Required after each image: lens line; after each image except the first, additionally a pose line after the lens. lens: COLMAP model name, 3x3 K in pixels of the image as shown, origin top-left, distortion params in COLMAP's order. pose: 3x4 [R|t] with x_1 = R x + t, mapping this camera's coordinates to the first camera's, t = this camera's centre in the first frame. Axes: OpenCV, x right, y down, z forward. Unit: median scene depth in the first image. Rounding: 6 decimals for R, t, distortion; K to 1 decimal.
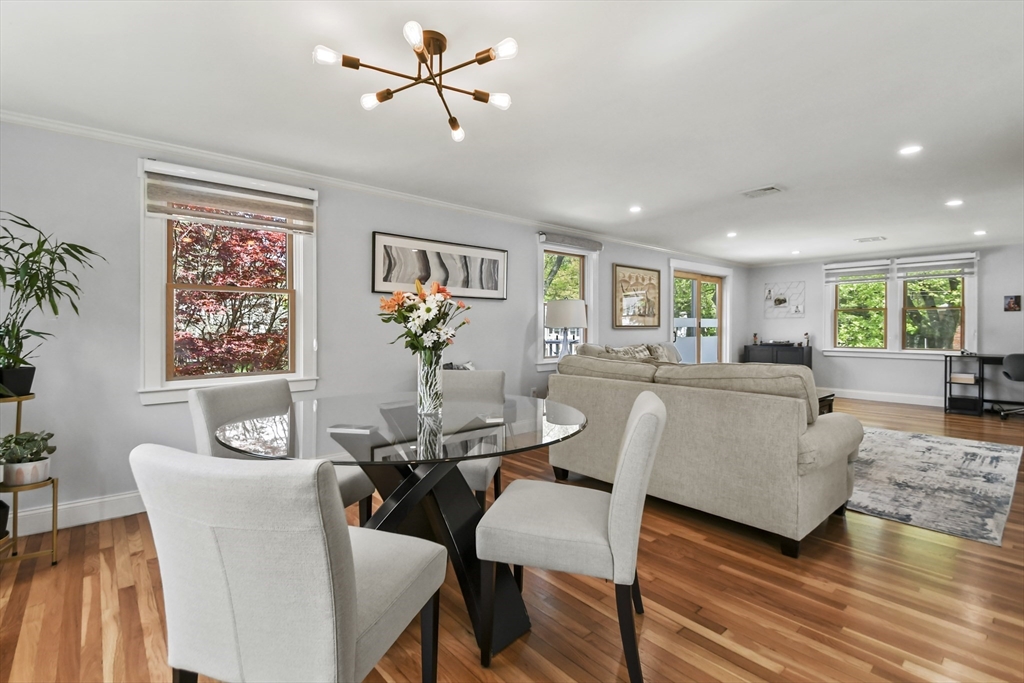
lens RADIAL K [[469.9, 0, 488.9], [0, 469.9, 330.9], [0, 0, 1]] dist [0.008301, -0.005306]
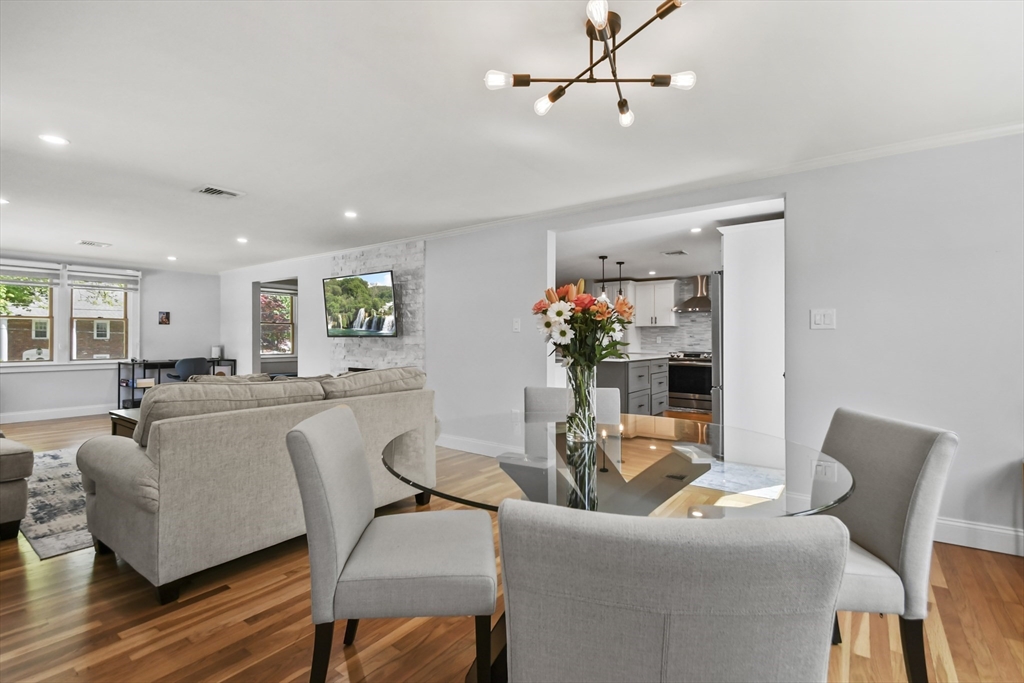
lens RADIAL K [[469.9, 0, 507.5], [0, 469.9, 336.0], [0, 0, 1]] dist [0.008301, -0.005306]
pose [[-0.232402, 0.003453, 0.972614, -0.308964], [0.008342, 0.999964, -0.001556, -0.001985], [-0.972584, 0.007752, -0.232423, 0.438653]]
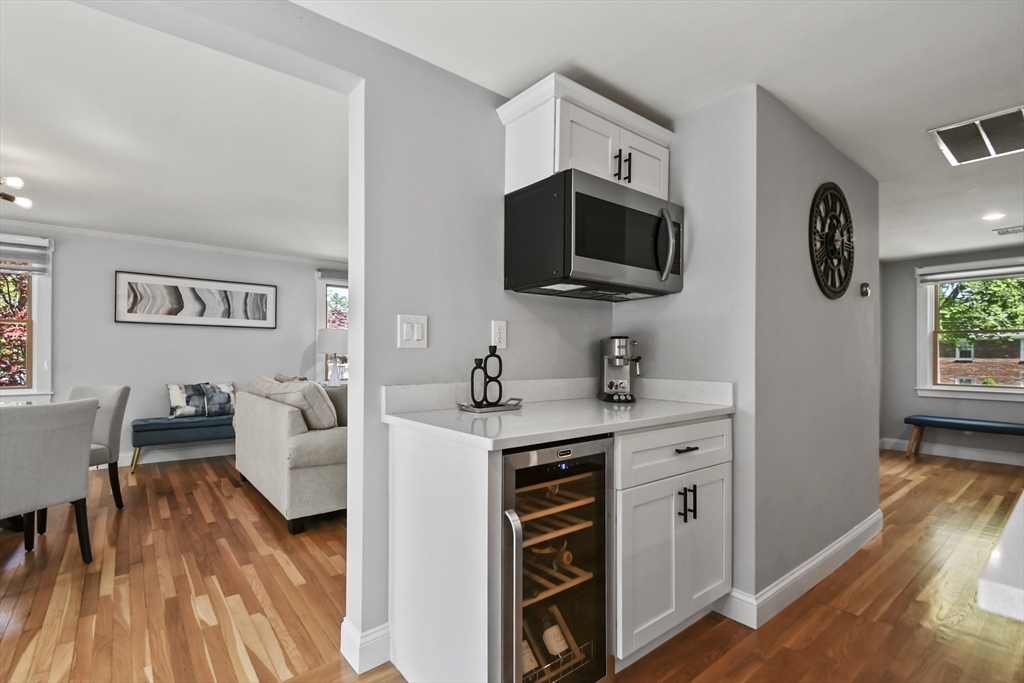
lens RADIAL K [[469.9, 0, 480.8], [0, 469.9, 349.1], [0, 0, 1]] dist [0.008301, -0.005306]
pose [[0.998919, 0.005225, -0.046194, 0.481672], [-0.006194, 0.999763, -0.020859, 0.003605], [0.046074, 0.021123, 0.998715, -0.096517]]
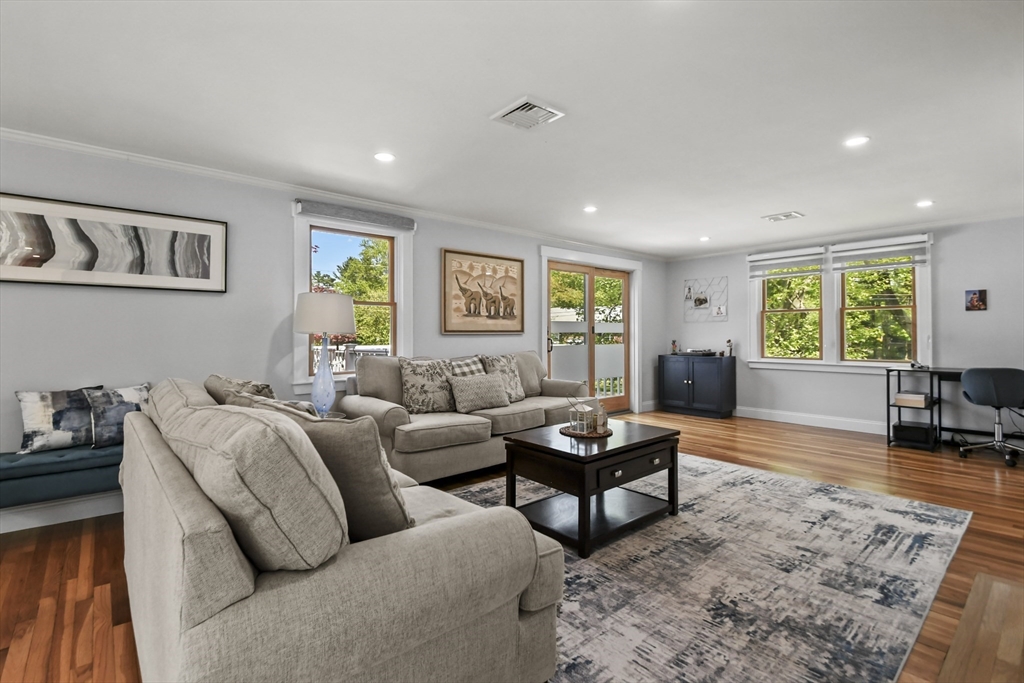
lens RADIAL K [[469.9, 0, 481.1], [0, 469.9, 329.5], [0, 0, 1]] dist [0.008301, -0.005306]
pose [[0.999926, -0.001424, -0.012071, 0.347491], [0.001204, 0.999834, -0.018203, 0.001052], [0.012095, 0.018187, 0.999761, 0.250792]]
